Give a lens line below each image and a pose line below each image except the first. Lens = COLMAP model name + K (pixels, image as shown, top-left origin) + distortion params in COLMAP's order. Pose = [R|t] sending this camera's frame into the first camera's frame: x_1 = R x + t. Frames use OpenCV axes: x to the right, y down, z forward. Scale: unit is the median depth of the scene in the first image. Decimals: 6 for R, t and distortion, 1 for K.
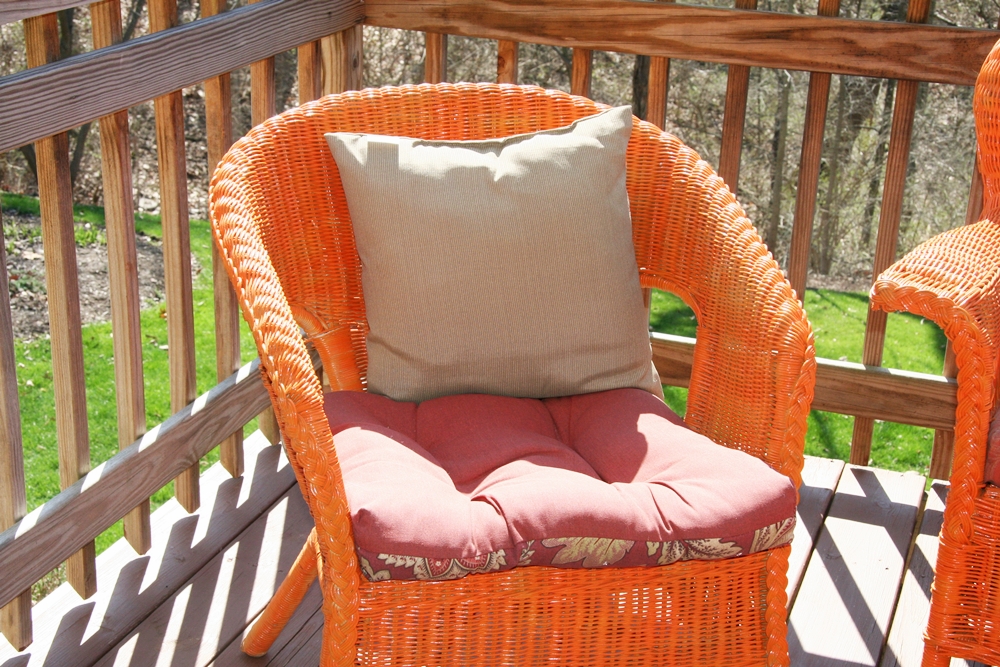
lens RADIAL K [[1725.7, 0, 500.0], [0, 1725.7, 333.5], [0, 0, 1]] dist [0.426116, 0.078828]
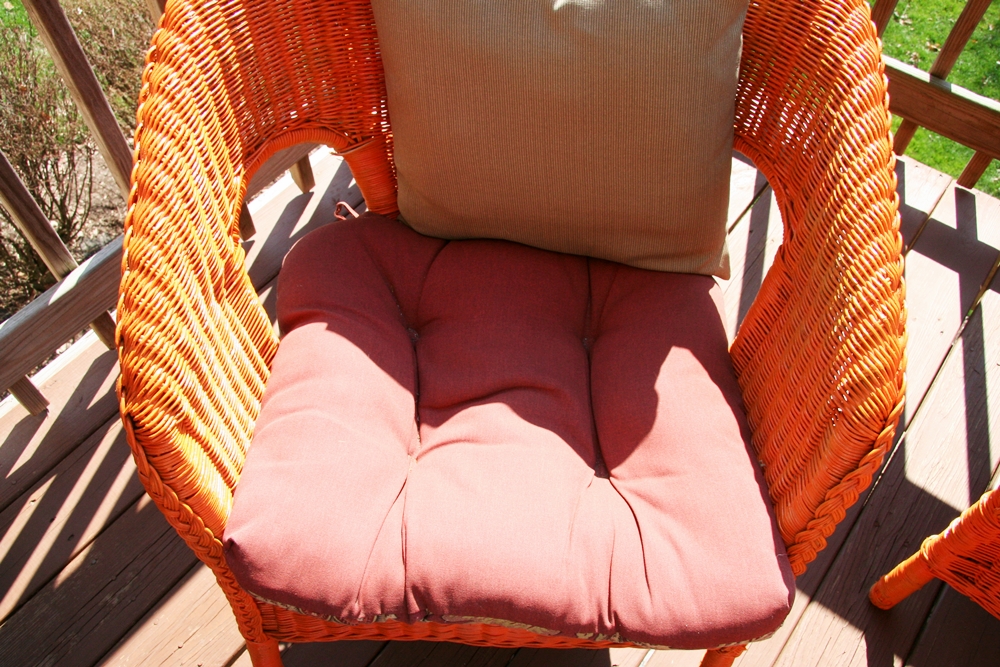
lens RADIAL K [[851.8, 0, 478.9], [0, 851.8, 331.5], [0, 0, 1]] dist [0.006723, 0.007387]
pose [[0.947117, 0.240897, -0.211987, 0.076847], [-0.081442, 0.819448, 0.567338, -0.179156], [0.310383, -0.520070, 0.795732, 0.628646]]
